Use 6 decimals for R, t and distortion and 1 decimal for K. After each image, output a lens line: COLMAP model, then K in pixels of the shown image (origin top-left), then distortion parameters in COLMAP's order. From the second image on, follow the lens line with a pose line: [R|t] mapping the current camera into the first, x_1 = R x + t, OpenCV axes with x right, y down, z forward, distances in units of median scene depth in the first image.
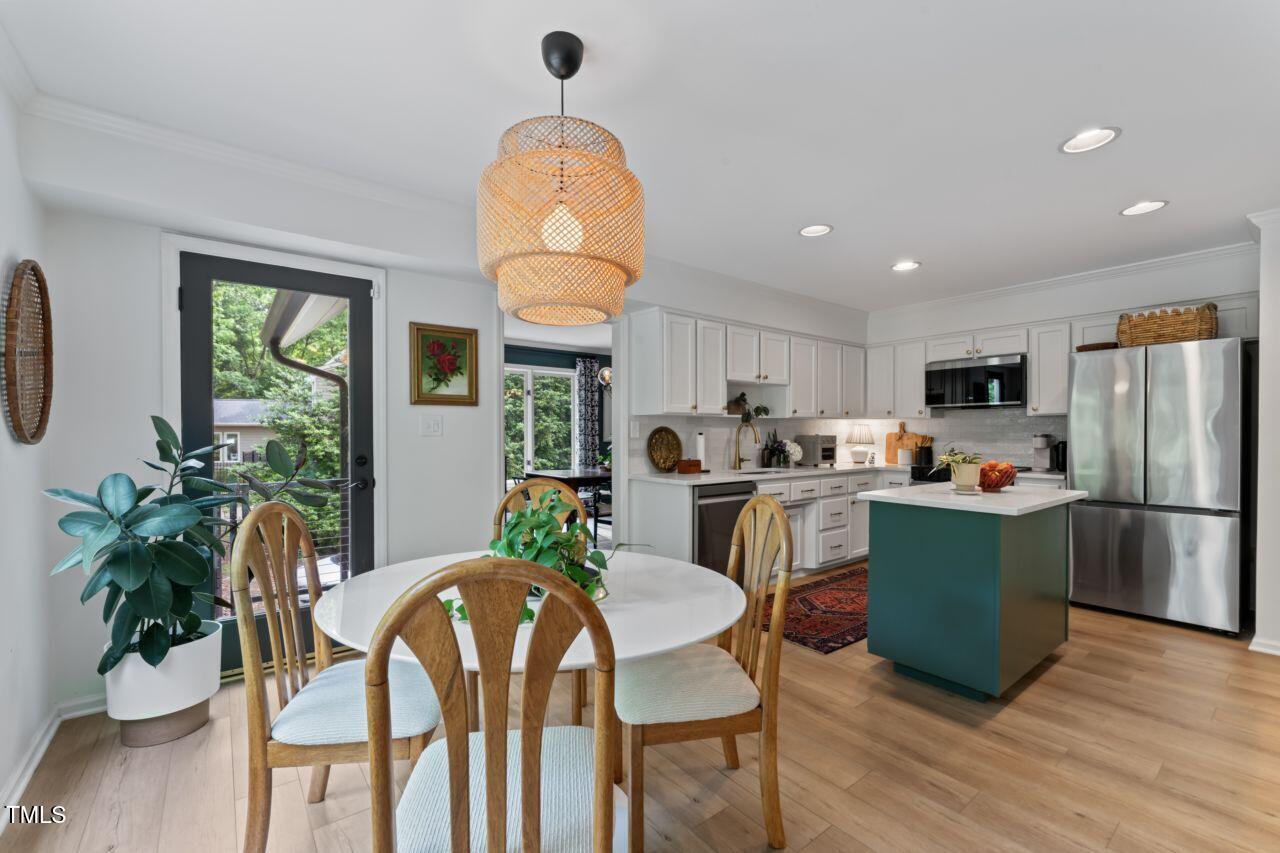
lens RADIAL K [[540.8, 0, 642.1], [0, 540.8, 435.9], [0, 0, 1]] dist [0.000262, 0.000195]
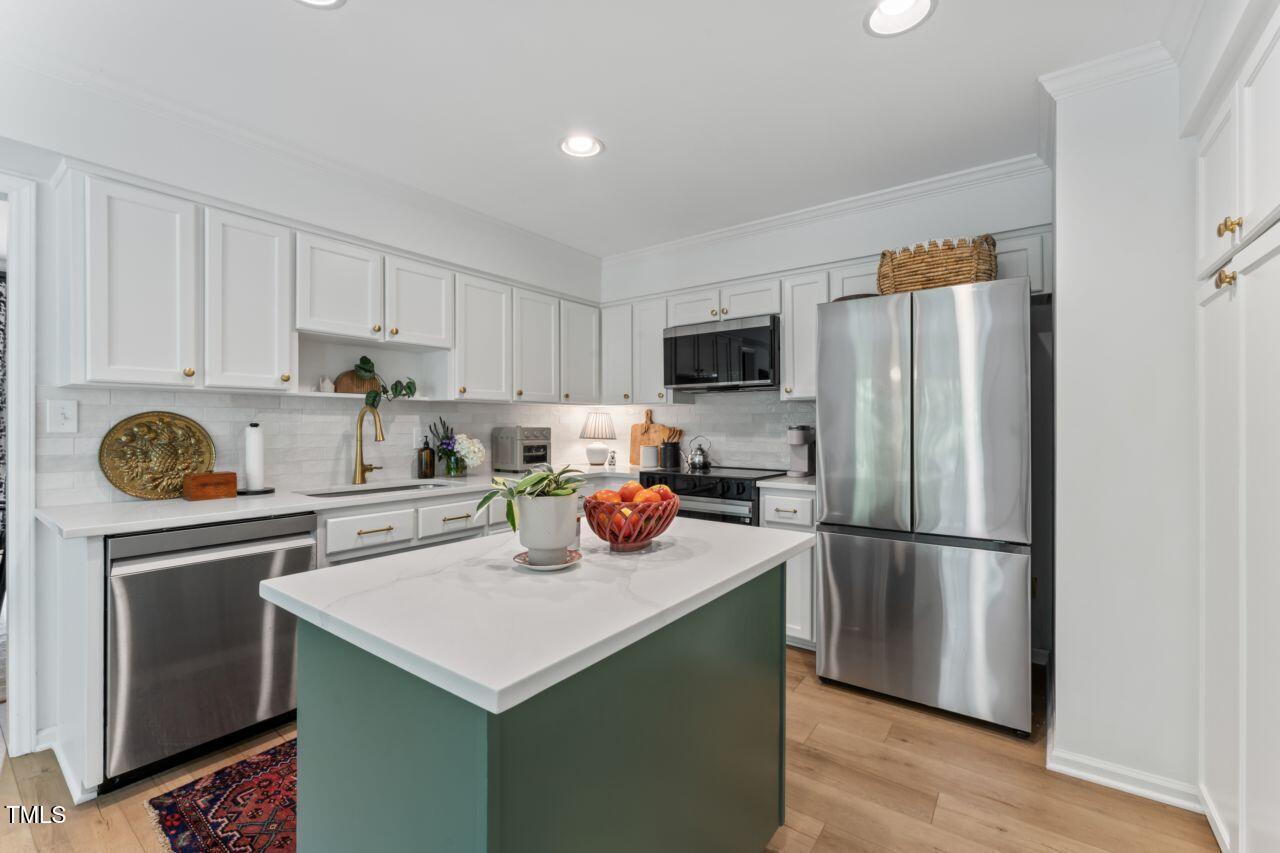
lens RADIAL K [[543.0, 0, 640.0], [0, 543.0, 426.5], [0, 0, 1]] dist [-0.000865, 0.000046]
pose [[0.963548, -0.001082, 0.267532, 0.323866], [0.001737, 0.999996, -0.002213, -0.000698], [-0.267528, 0.002597, 0.963547, 0.335761]]
